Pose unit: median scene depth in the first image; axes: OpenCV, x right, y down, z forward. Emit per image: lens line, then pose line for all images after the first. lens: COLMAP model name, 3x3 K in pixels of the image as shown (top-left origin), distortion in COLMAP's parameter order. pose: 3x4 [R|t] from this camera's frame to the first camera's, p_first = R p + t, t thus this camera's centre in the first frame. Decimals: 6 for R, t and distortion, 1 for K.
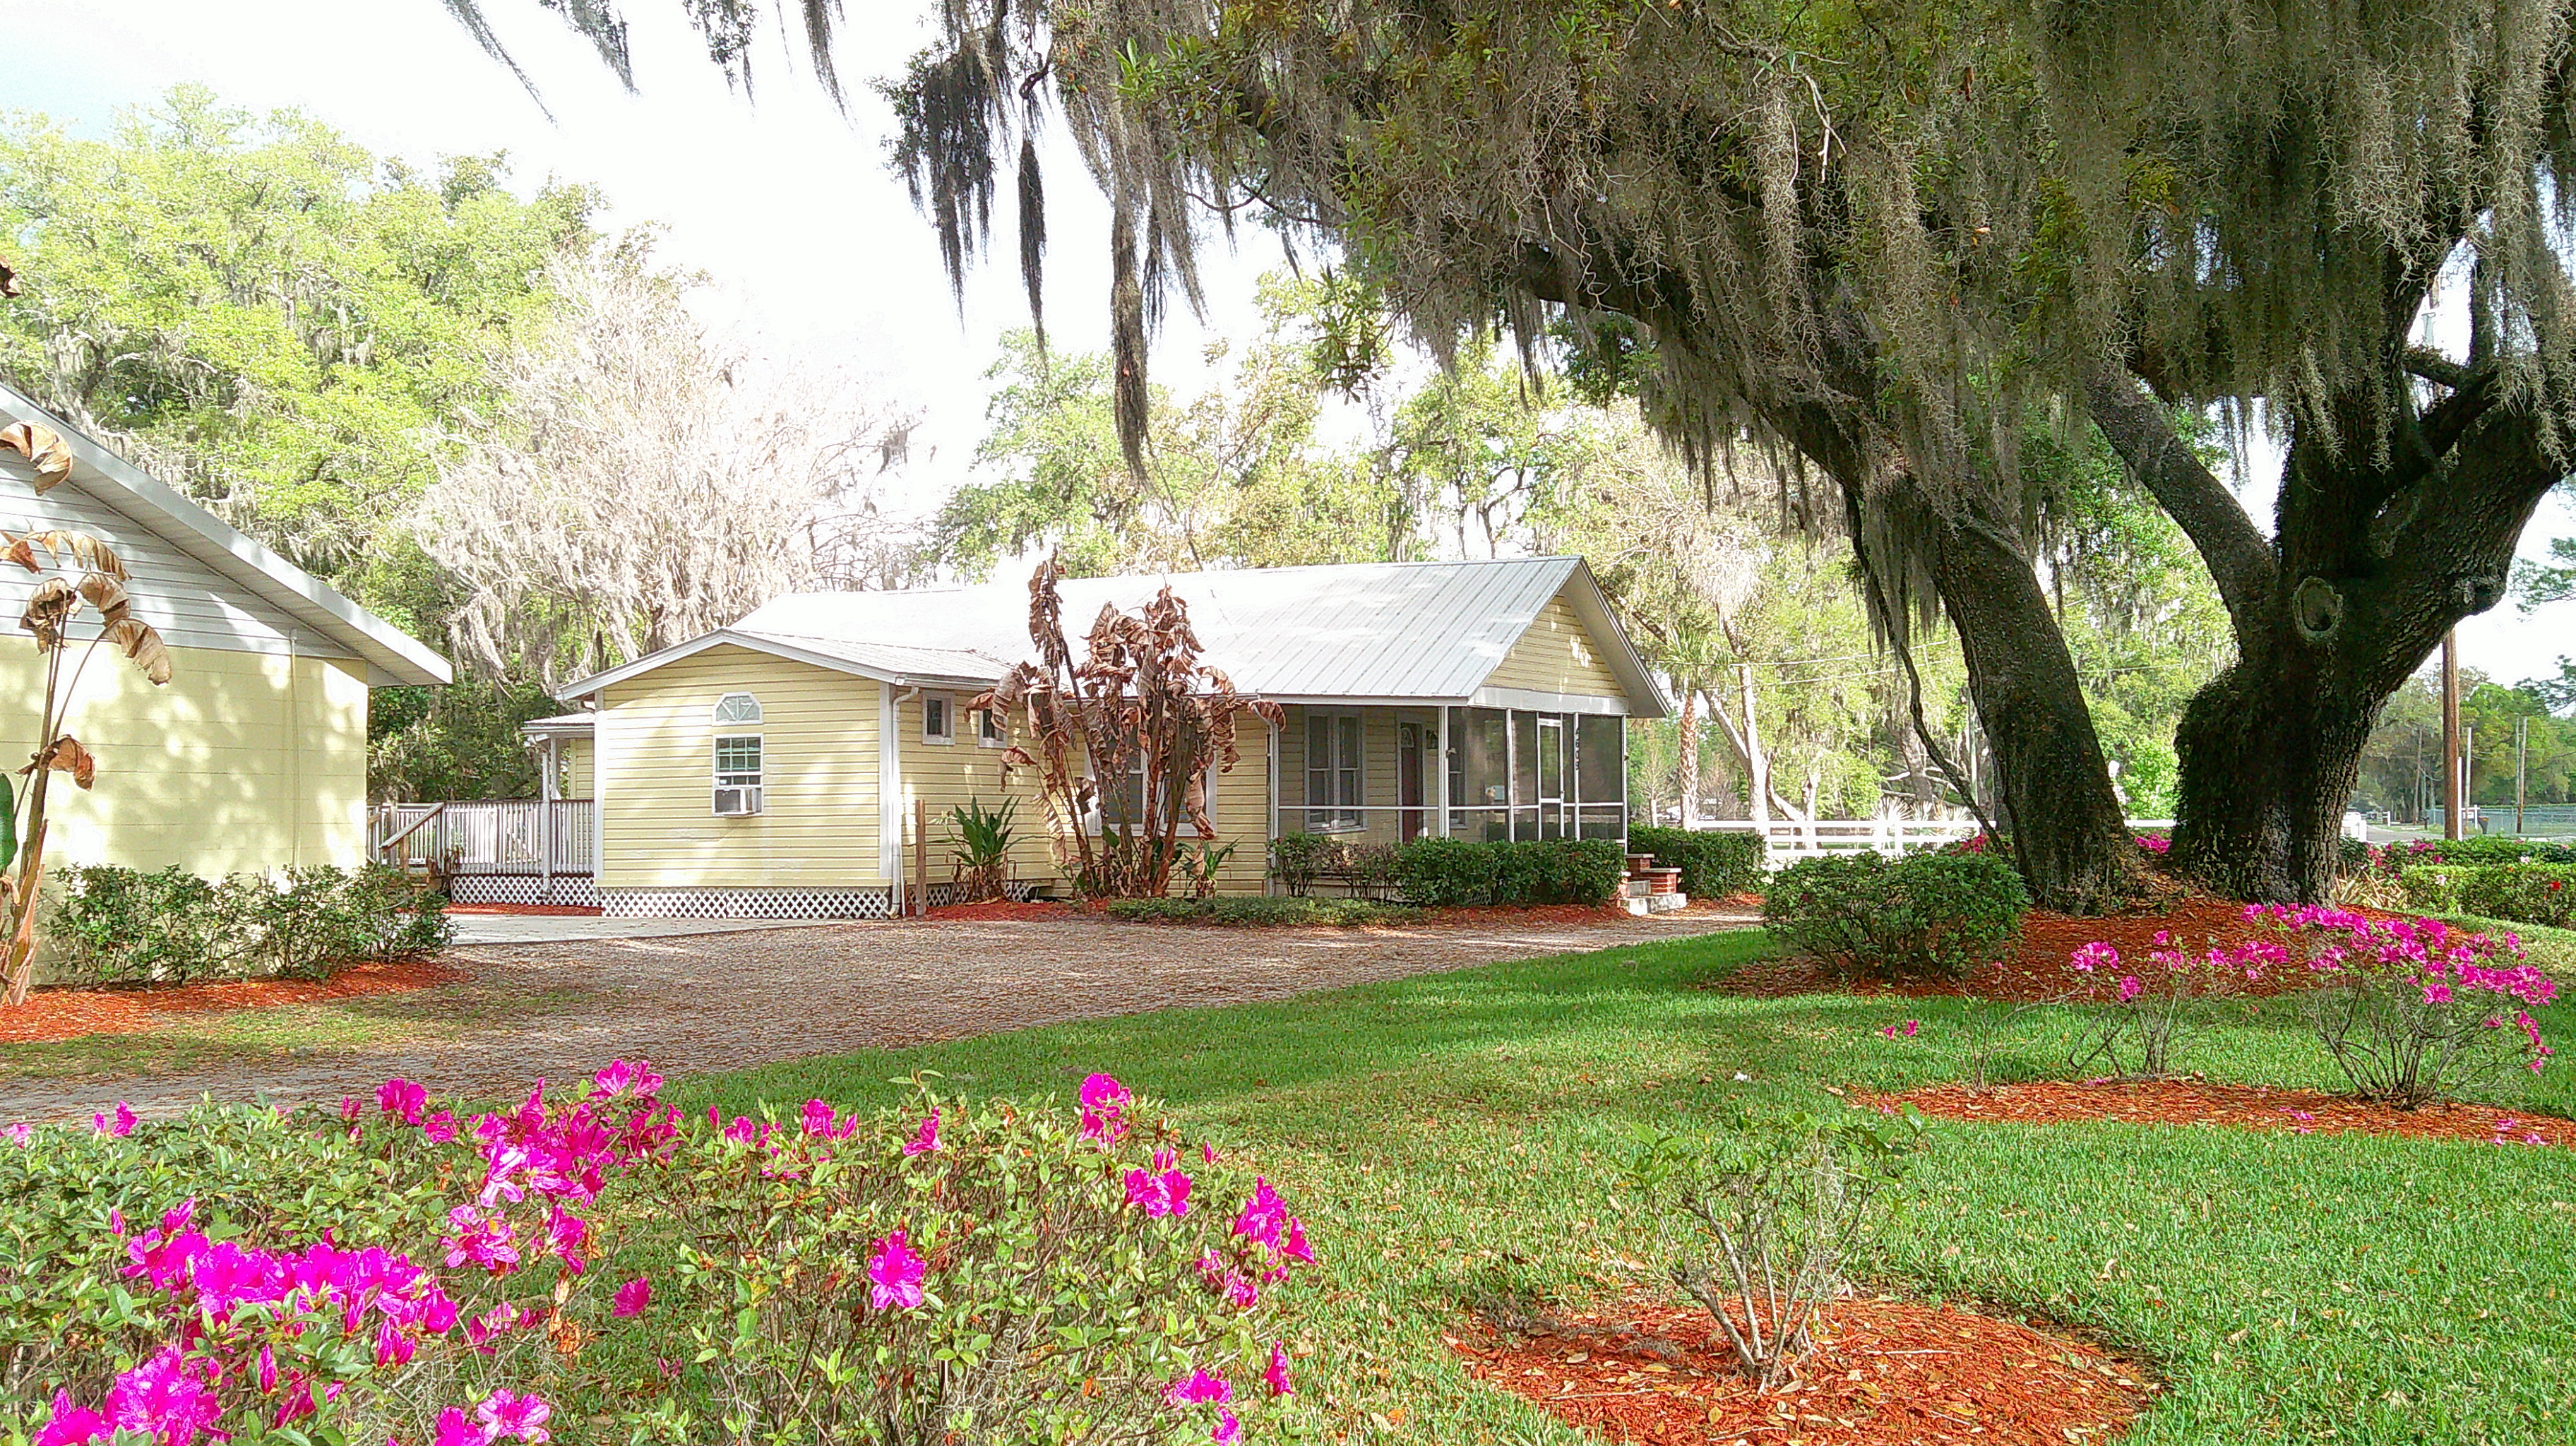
lens RADIAL K [[2280.8, 0, 1288.0], [0, 2280.8, 723.0], [0, 0, 1]] dist [0.000520, 0.000354]
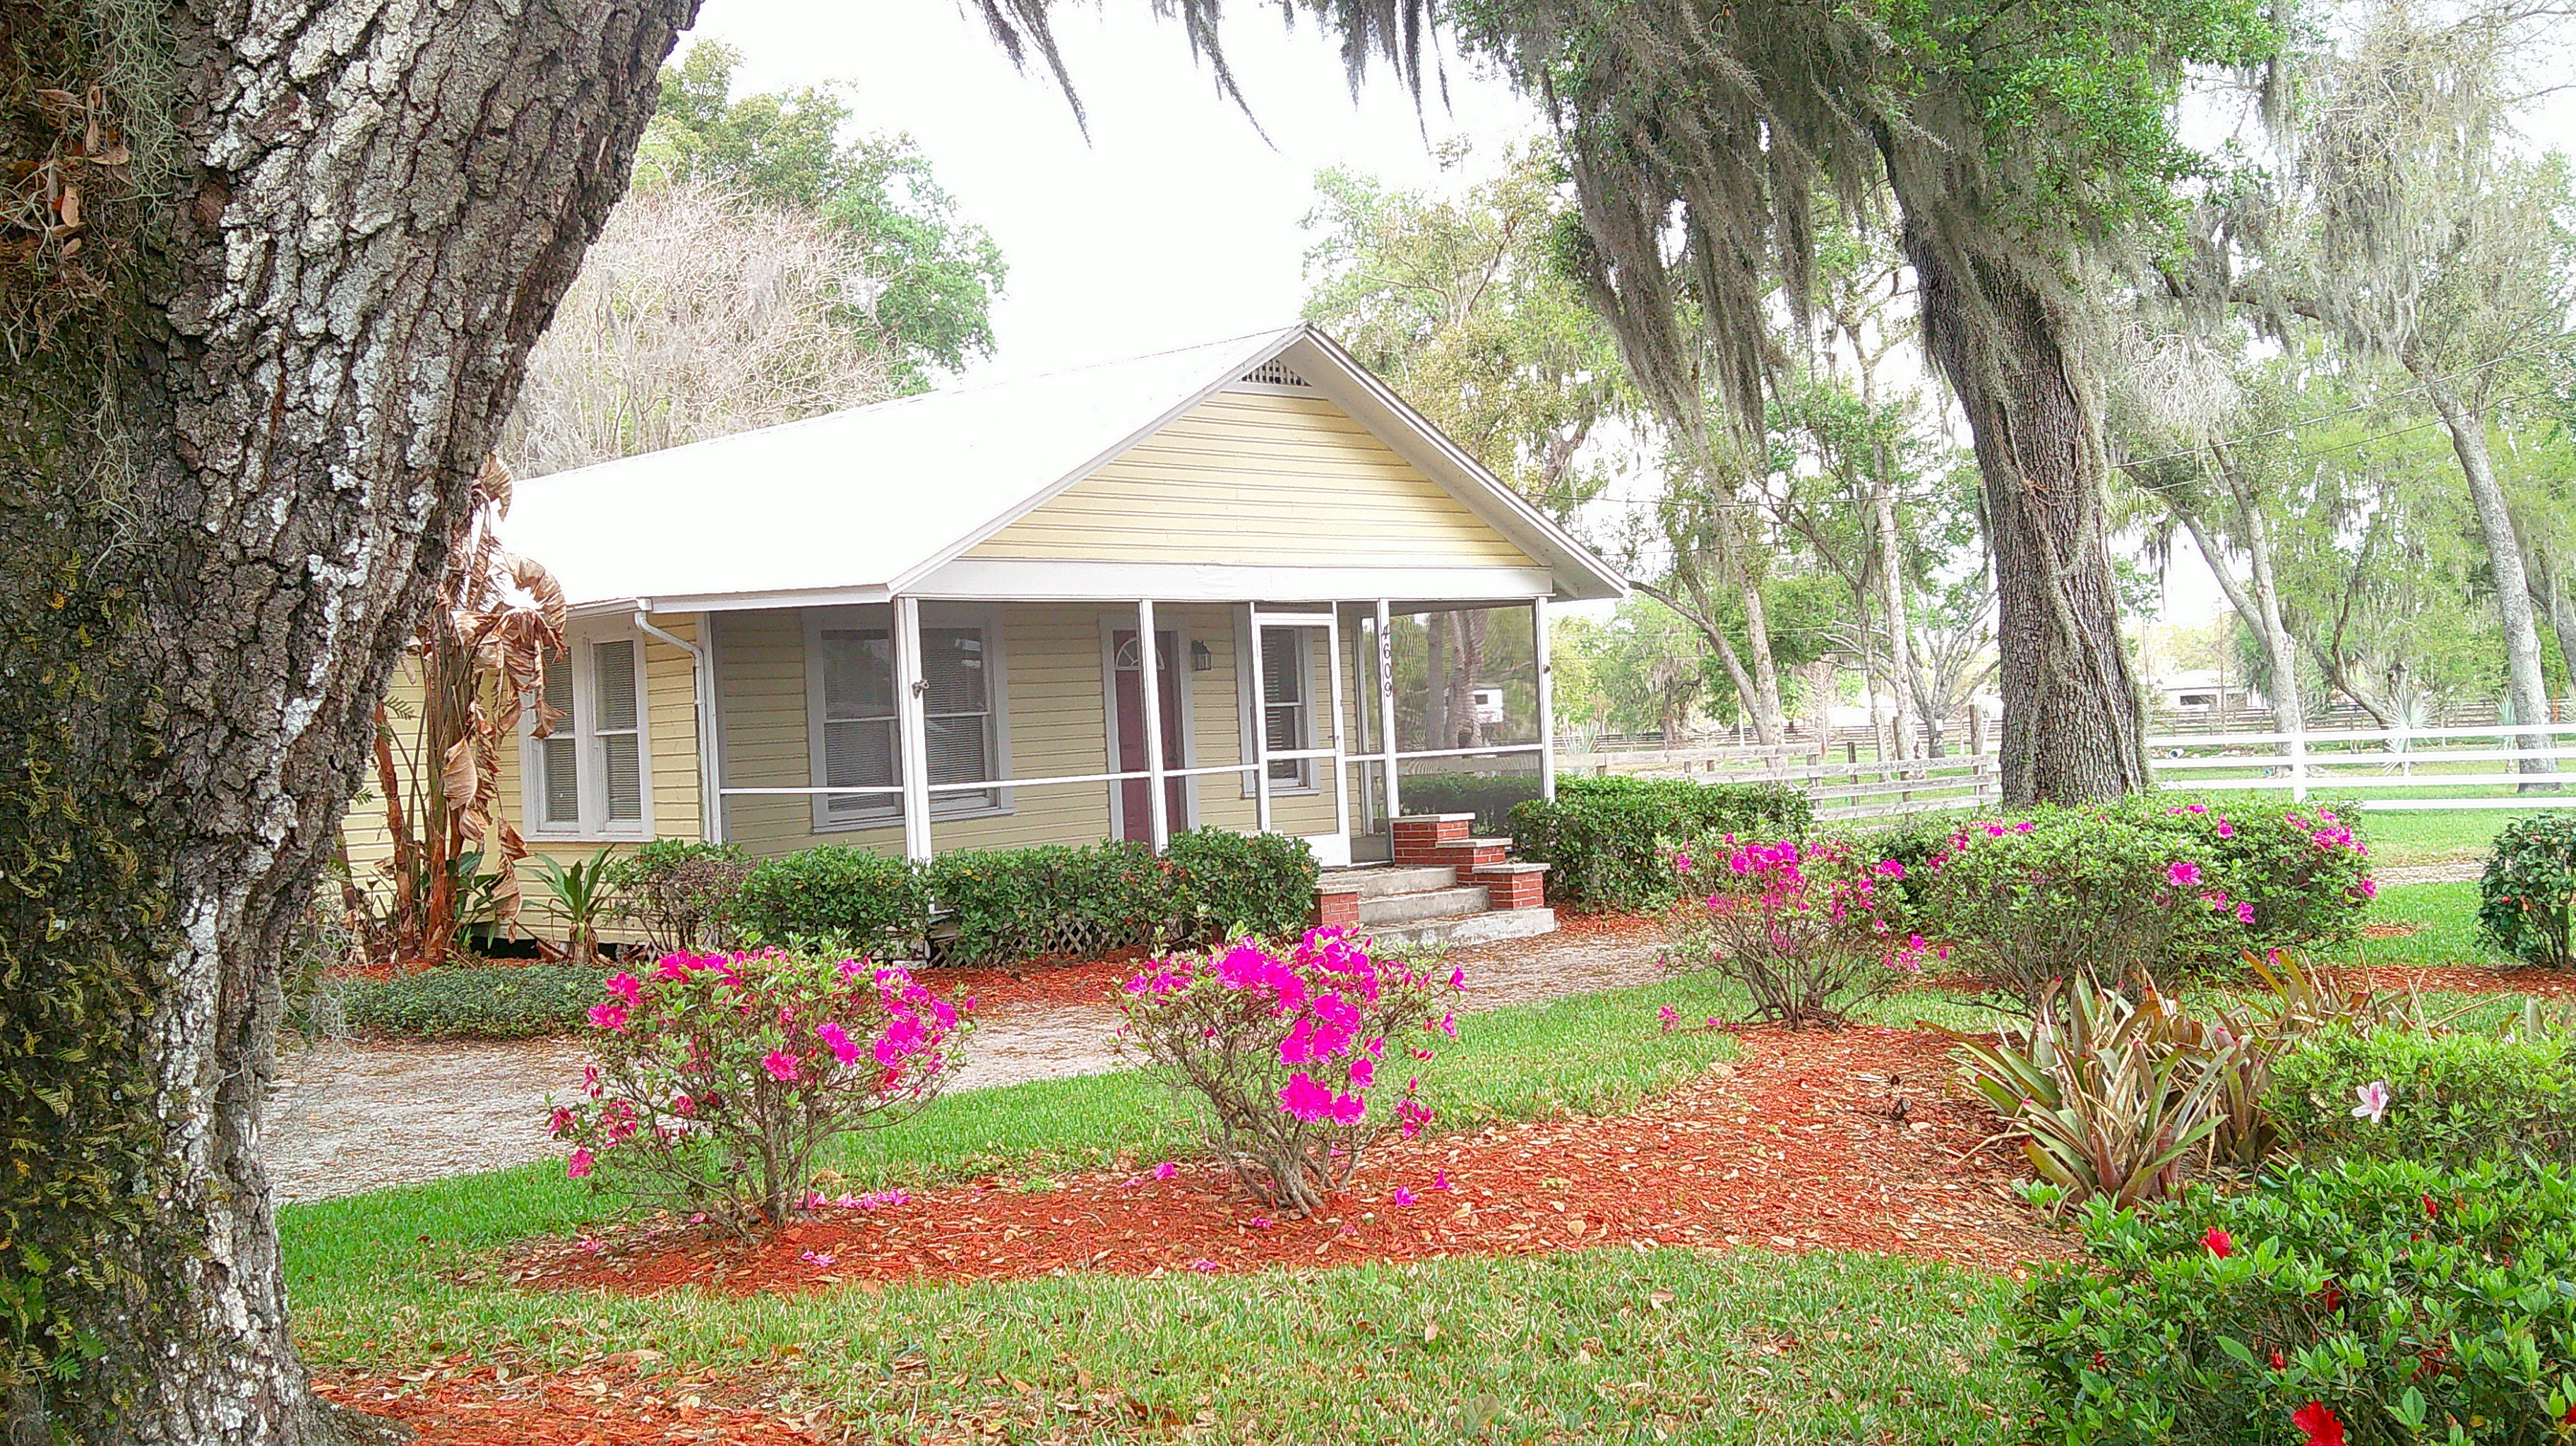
lens RADIAL K [[2280.8, 0, 1288.0], [0, 2280.8, 723.0], [0, 0, 1]] dist [0.000520, 0.000354]
pose [[0.947240, -0.038178, -0.318243, 0.288858], [0.050760, 0.998219, 0.031335, 0.007733], [0.316480, -0.045836, 0.947491, 0.438403]]
